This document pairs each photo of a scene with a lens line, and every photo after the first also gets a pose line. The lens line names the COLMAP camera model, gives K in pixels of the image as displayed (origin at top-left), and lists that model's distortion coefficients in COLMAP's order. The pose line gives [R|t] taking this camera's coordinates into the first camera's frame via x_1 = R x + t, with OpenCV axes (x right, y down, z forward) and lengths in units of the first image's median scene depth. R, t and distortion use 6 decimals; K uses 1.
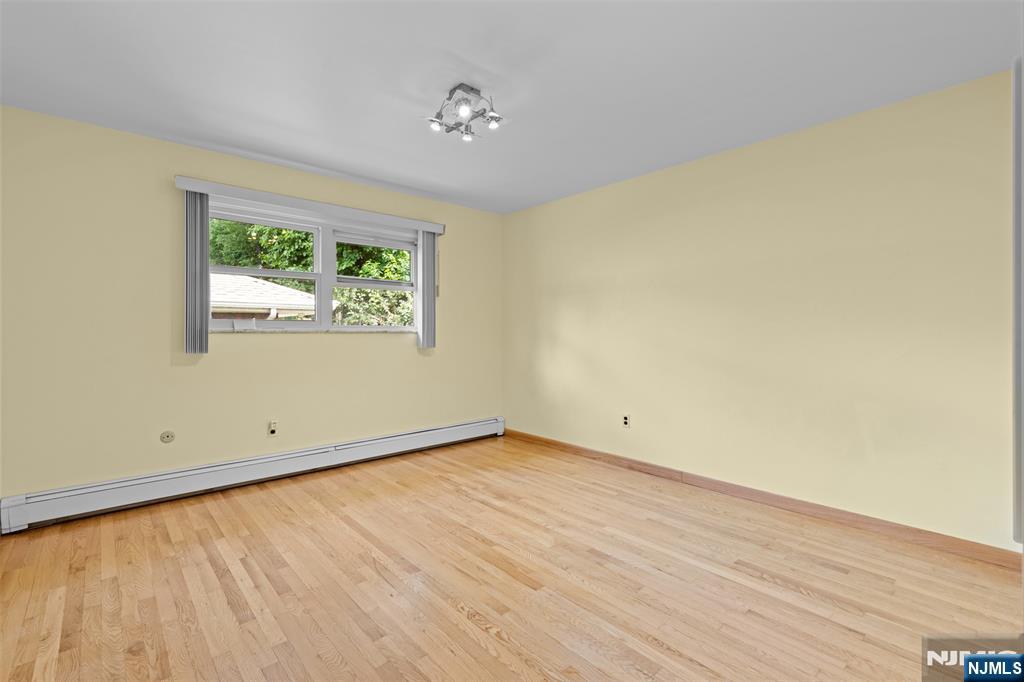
lens RADIAL K [[457.3, 0, 510.3], [0, 457.3, 341.4], [0, 0, 1]] dist [0.007604, -0.000518]
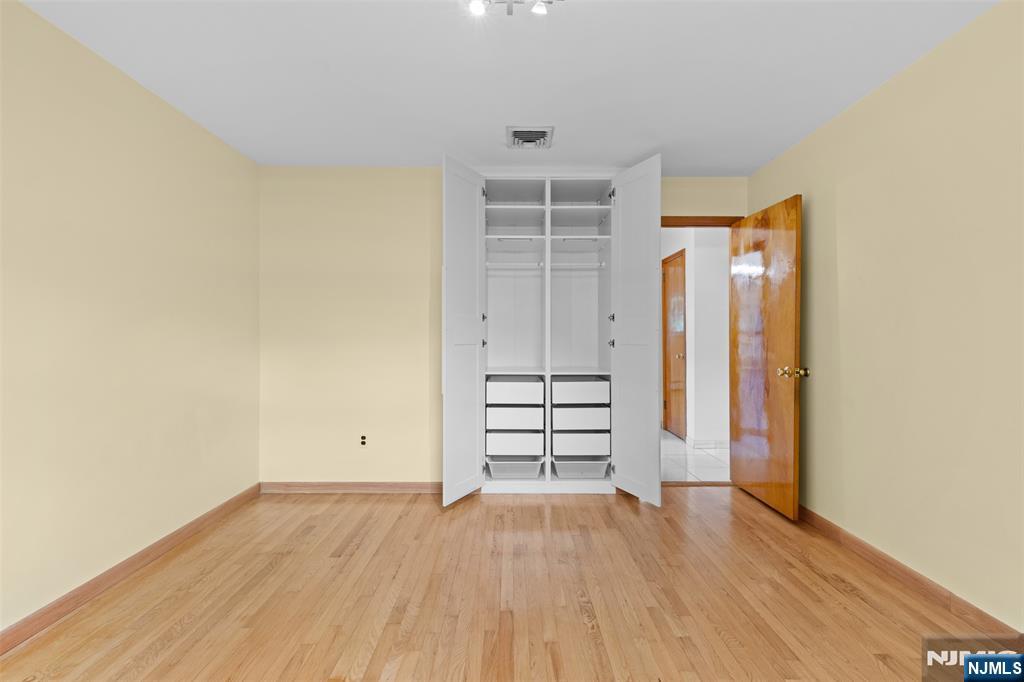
lens RADIAL K [[457.3, 0, 512.9], [0, 457.3, 335.9], [0, 0, 1]] dist [0.007604, -0.000518]
pose [[-0.748900, 0.001592, 0.662682, -0.528449], [0.009533, 0.999920, 0.008371, -0.034613], [-0.662615, 0.012586, -0.748854, 1.558832]]
